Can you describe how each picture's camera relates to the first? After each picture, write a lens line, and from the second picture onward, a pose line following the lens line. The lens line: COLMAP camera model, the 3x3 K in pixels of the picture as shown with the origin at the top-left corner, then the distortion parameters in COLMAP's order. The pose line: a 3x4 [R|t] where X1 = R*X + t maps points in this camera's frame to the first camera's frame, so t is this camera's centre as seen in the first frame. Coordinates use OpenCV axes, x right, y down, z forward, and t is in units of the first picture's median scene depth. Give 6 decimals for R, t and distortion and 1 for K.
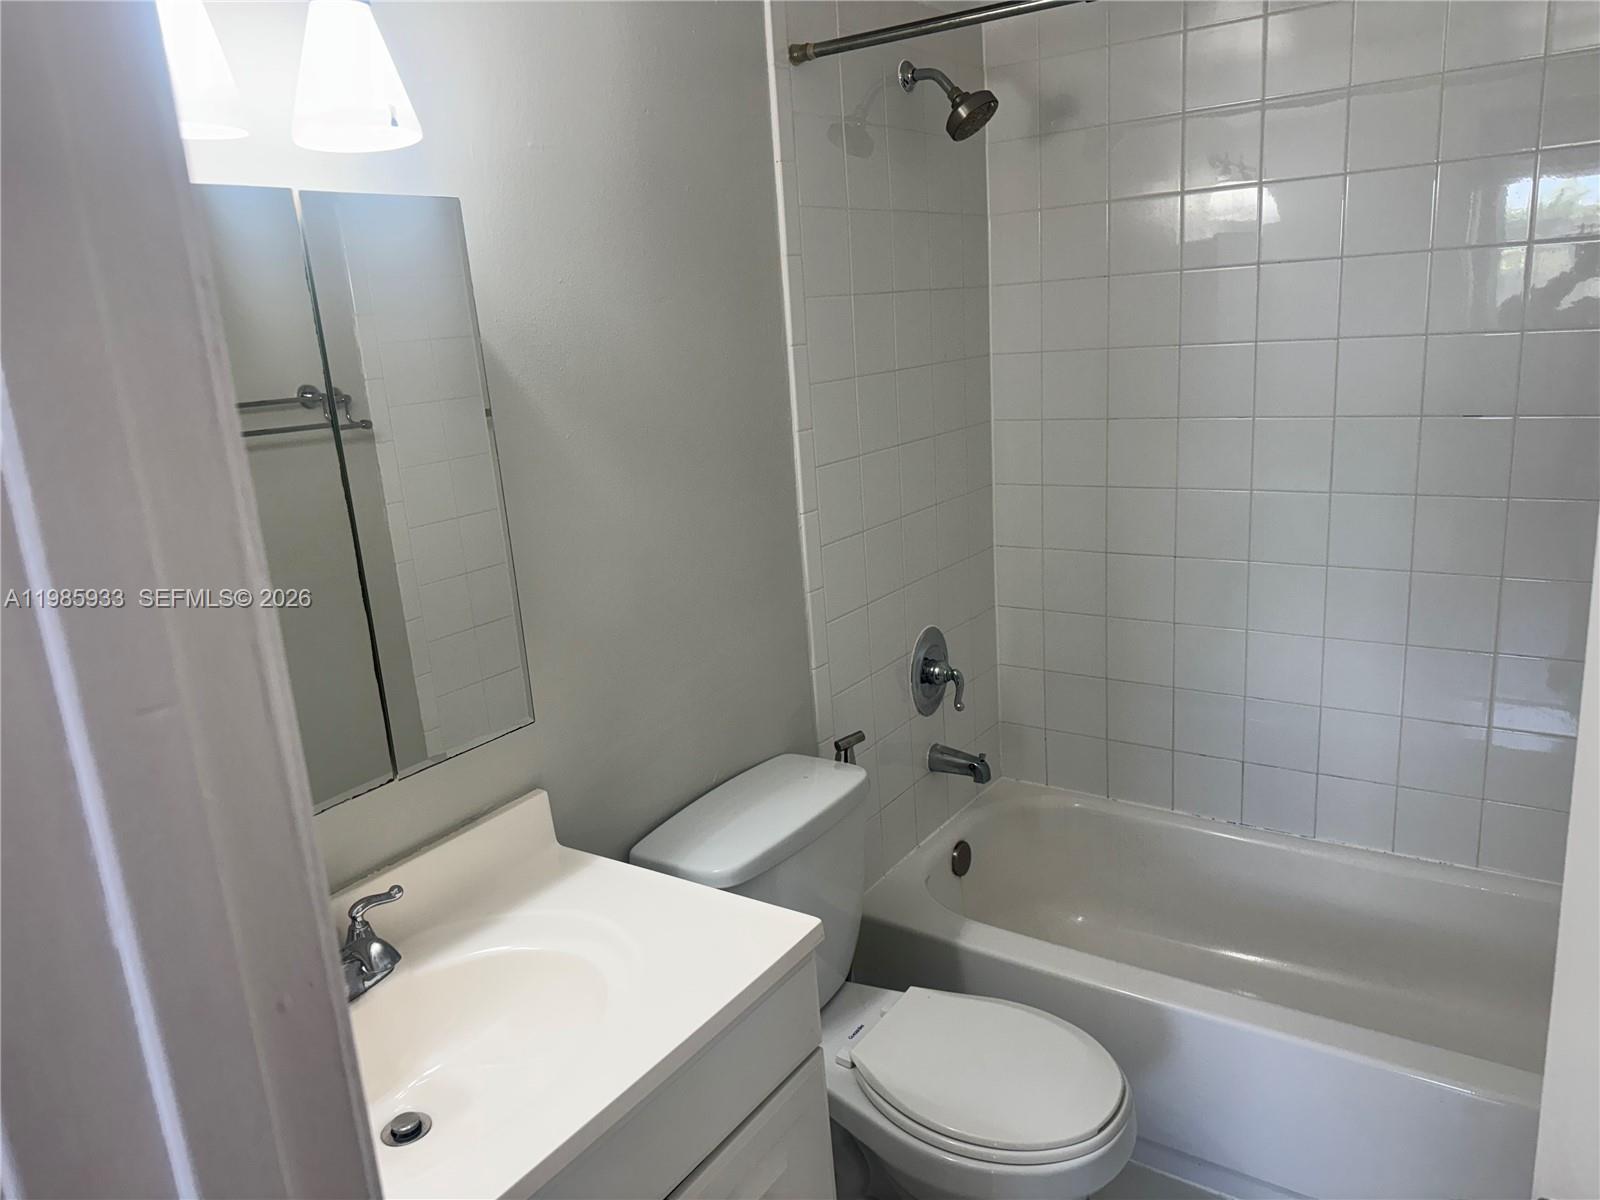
lens RADIAL K [[1122.3, 0, 788.4], [0, 1122.3, 590.7], [0, 0, 1]] dist [0.122966, -0.168675]
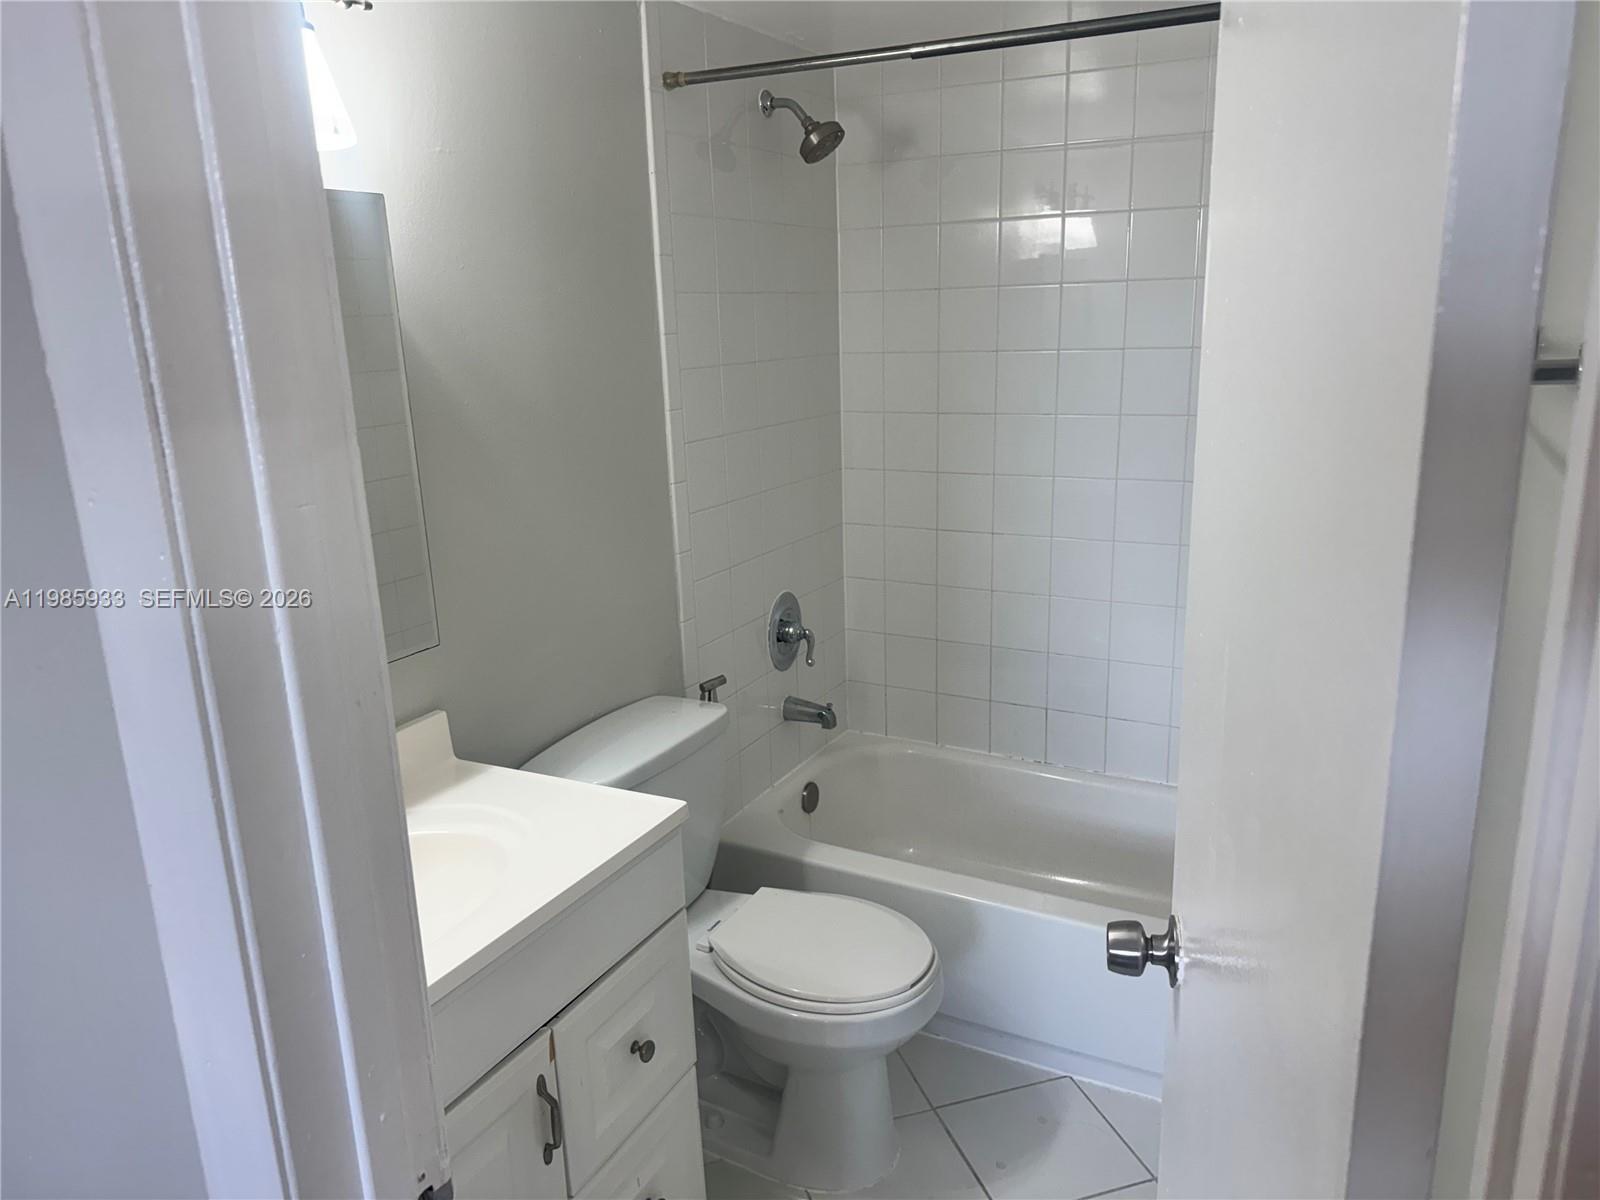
lens RADIAL K [[1122.1, 0, 800.0], [0, 1122.1, 600.0], [0, 0, 1]] dist [0.129159, -0.214176]
pose [[0.991788, 0.008933, 0.127580, -0.003985], [-0.009442, 0.999950, 0.003385, 0.041559], [-0.127544, -0.004562, 0.991822, -0.137180]]
